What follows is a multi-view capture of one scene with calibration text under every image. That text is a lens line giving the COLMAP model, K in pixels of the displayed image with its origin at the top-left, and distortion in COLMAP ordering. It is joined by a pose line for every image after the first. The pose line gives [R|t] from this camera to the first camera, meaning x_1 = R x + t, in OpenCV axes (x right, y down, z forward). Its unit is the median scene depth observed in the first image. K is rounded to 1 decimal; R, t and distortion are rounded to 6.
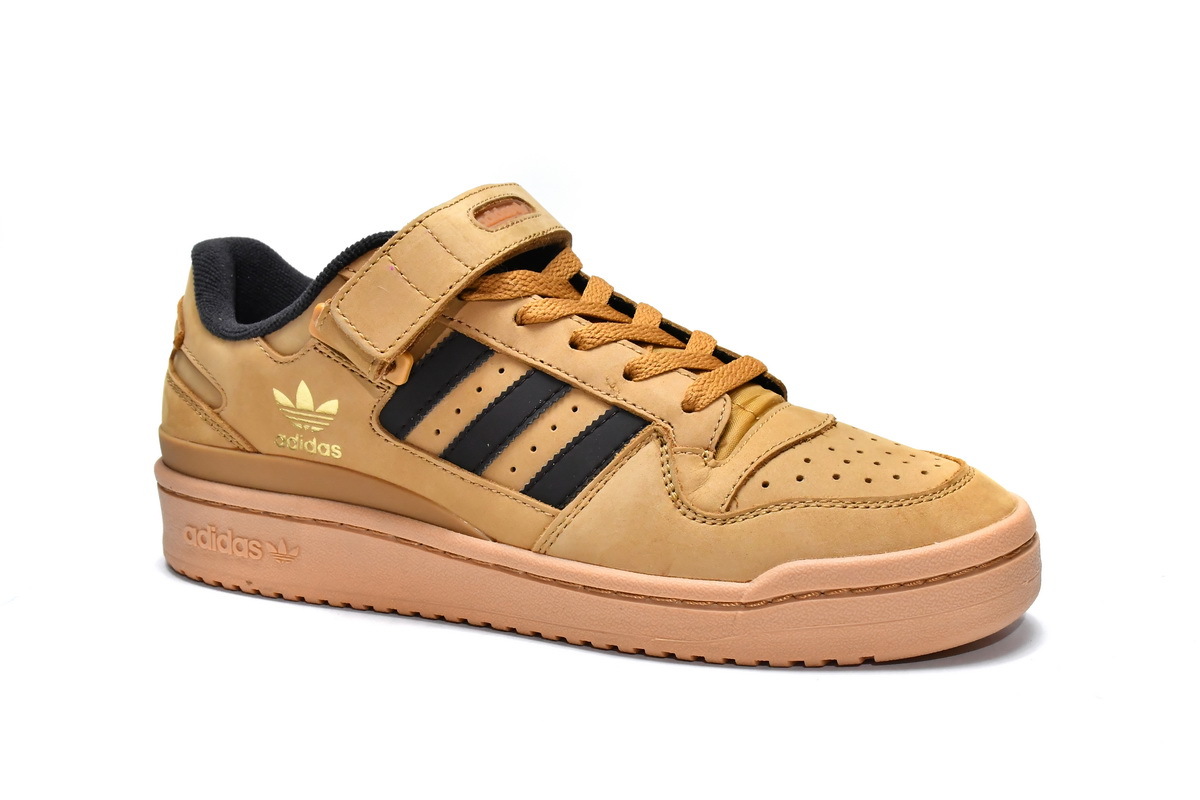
lens RADIAL K [[1568.7, 0, 597.3], [0, 1568.7, 400.7], [0, 0, 1]] dist [-0.009593, 0.000000]
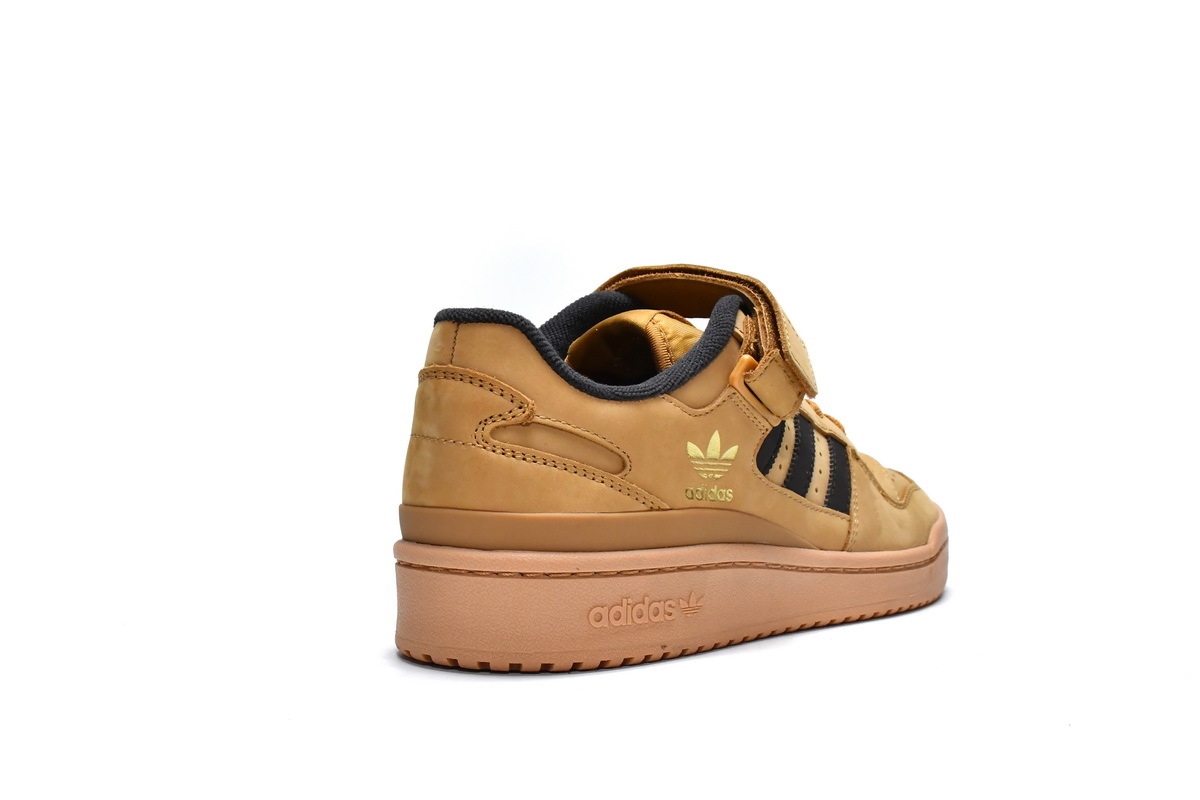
lens RADIAL K [[1568.7, 0, 600.6], [0, 1568.7, 398.8], [0, 0, 1]] dist [-0.009593, 0.000000]
pose [[0.288715, -0.001341, 0.957414, -1.261288], [0.165949, 0.984933, -0.048663, 0.005189], [-0.942924, 0.172931, 0.284587, 0.789175]]
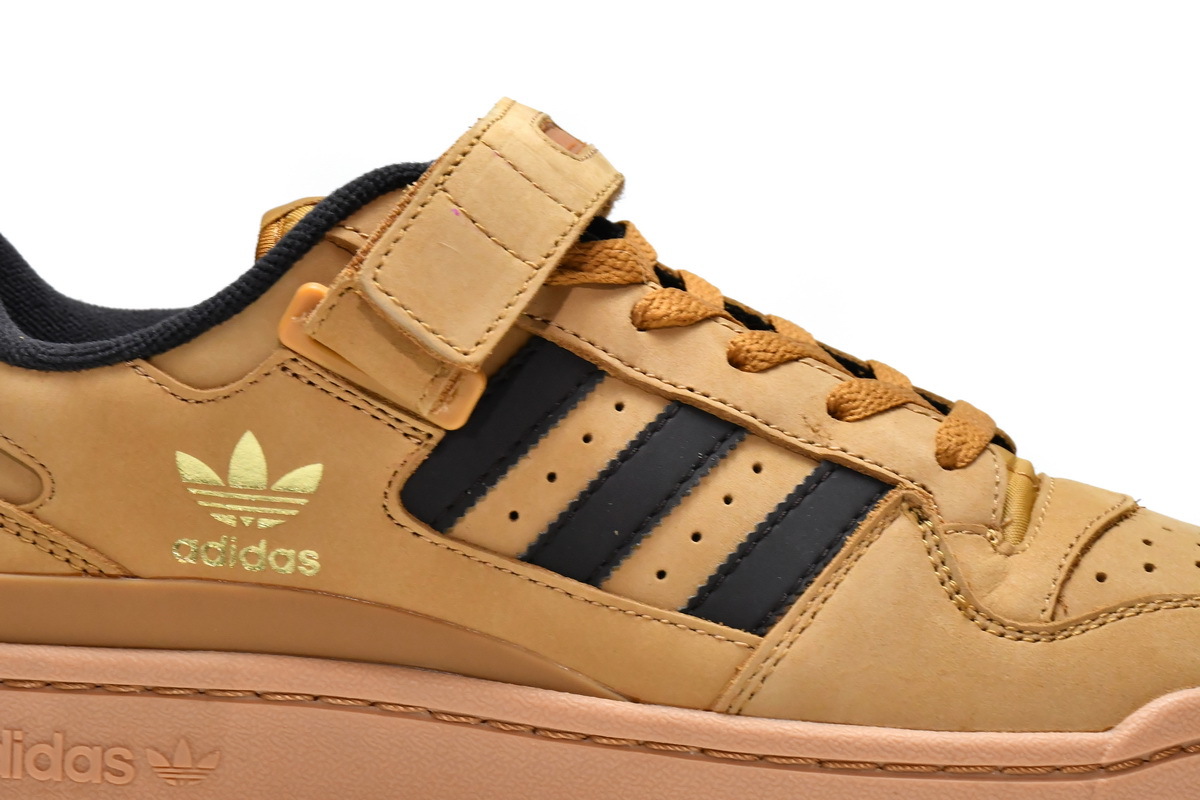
lens RADIAL K [[3644.7, 0, 601.7], [0, 3644.7, 400.3], [0, 0, 1]] dist [-0.086169, 0.000000]
pose [[0.936468, 0.008467, 0.350651, -0.530521], [0.046983, 0.987671, -0.149324, 0.175578], [-0.347593, 0.156312, 0.924525, -0.217982]]
